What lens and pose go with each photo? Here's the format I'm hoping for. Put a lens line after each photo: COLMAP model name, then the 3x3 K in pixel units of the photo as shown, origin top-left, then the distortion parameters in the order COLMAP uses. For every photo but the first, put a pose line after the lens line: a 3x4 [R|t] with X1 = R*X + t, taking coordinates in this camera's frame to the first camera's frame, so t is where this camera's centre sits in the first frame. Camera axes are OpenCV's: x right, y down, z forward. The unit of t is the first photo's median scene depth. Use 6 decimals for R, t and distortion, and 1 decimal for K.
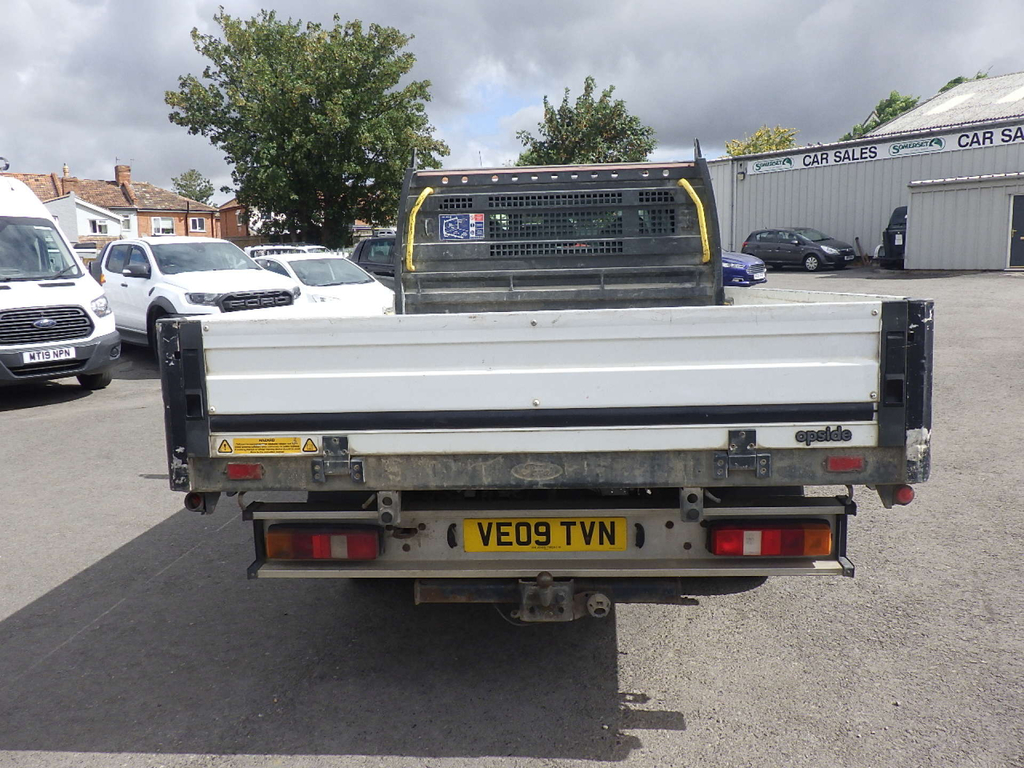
lens RADIAL K [[826.6, 0, 508.6], [0, 826.6, 387.8], [0, 0, 1]] dist [-0.001979, 0.004063]
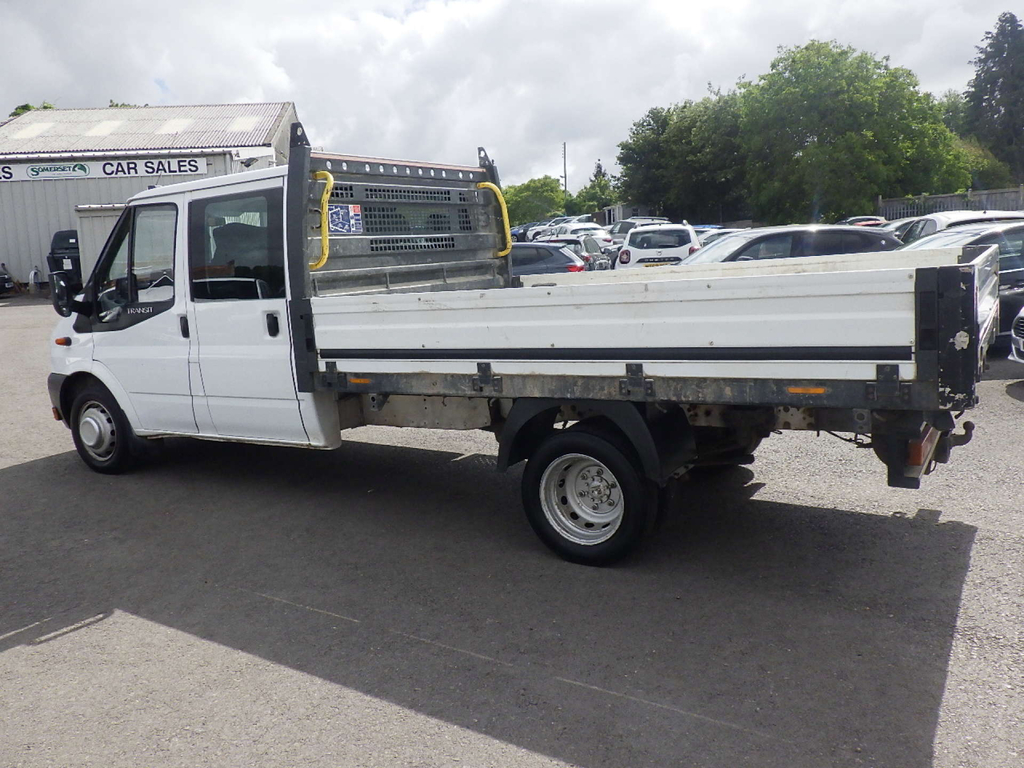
lens RADIAL K [[826.6, 0, 508.6], [0, 826.6, 387.8], [0, 0, 1]] dist [-0.001979, 0.004063]
pose [[0.467003, -0.144521, 0.872366, -0.771488], [0.176674, 0.981911, 0.068090, -0.046369], [-0.866426, 0.122326, 0.484089, 0.440870]]
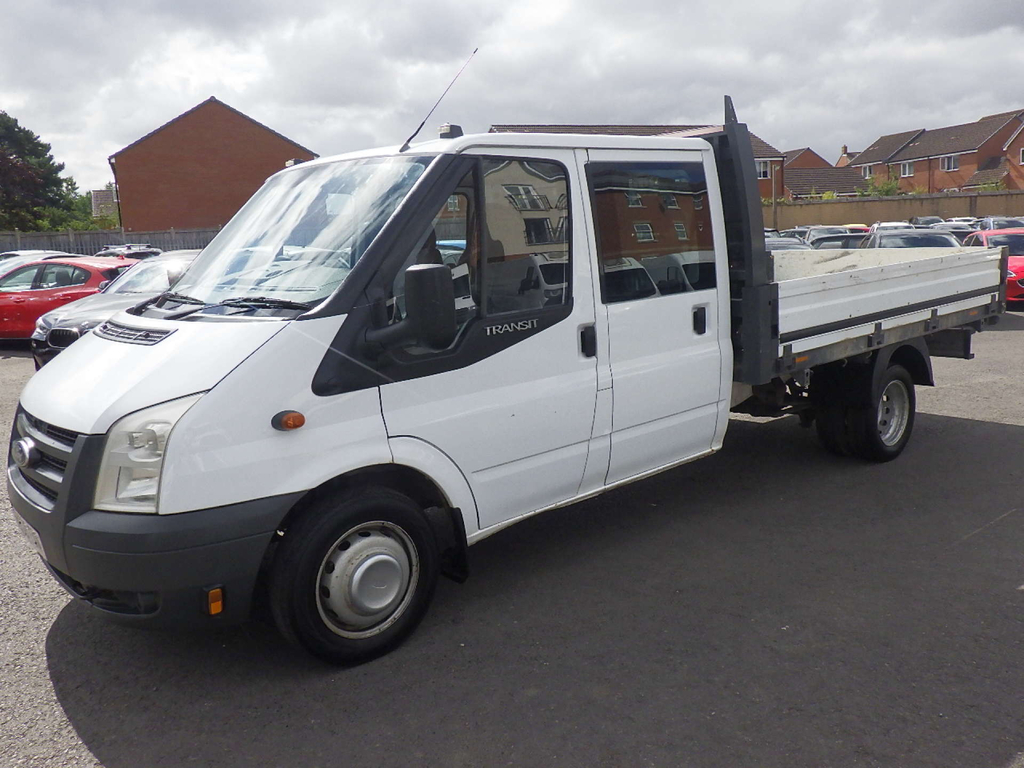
lens RADIAL K [[834.0, 0, 516.0], [0, 834.0, 385.5], [0, 0, 1]] dist [-0.005524, -0.004503]
pose [[-0.695620, -0.066133, 0.715359, -0.543599], [0.174415, 0.950416, 0.257466, -0.265333], [-0.696916, 0.303868, -0.649594, 1.704525]]
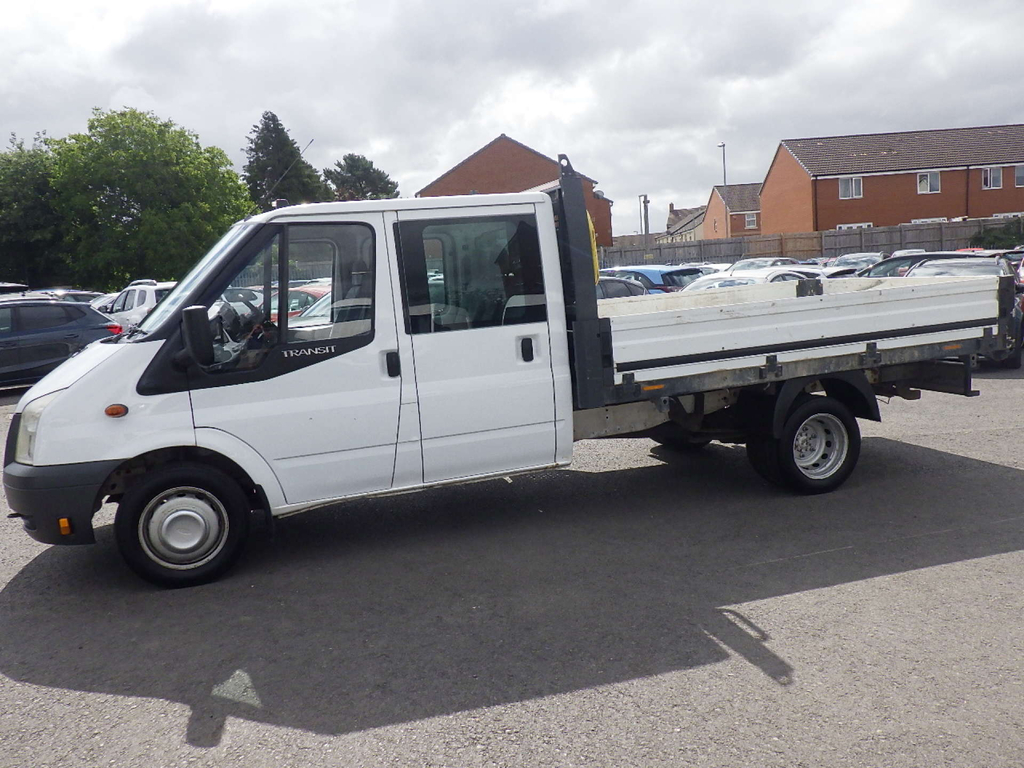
lens RADIAL K [[833.8, 0, 513.6], [0, 833.8, 384.2], [0, 0, 1]] dist [0.001439, -0.004250]
pose [[-0.381971, -0.069724, 0.921540, -0.921394], [0.210968, 0.964243, 0.160399, -0.205599], [-0.899773, 0.255684, -0.353603, 1.409399]]
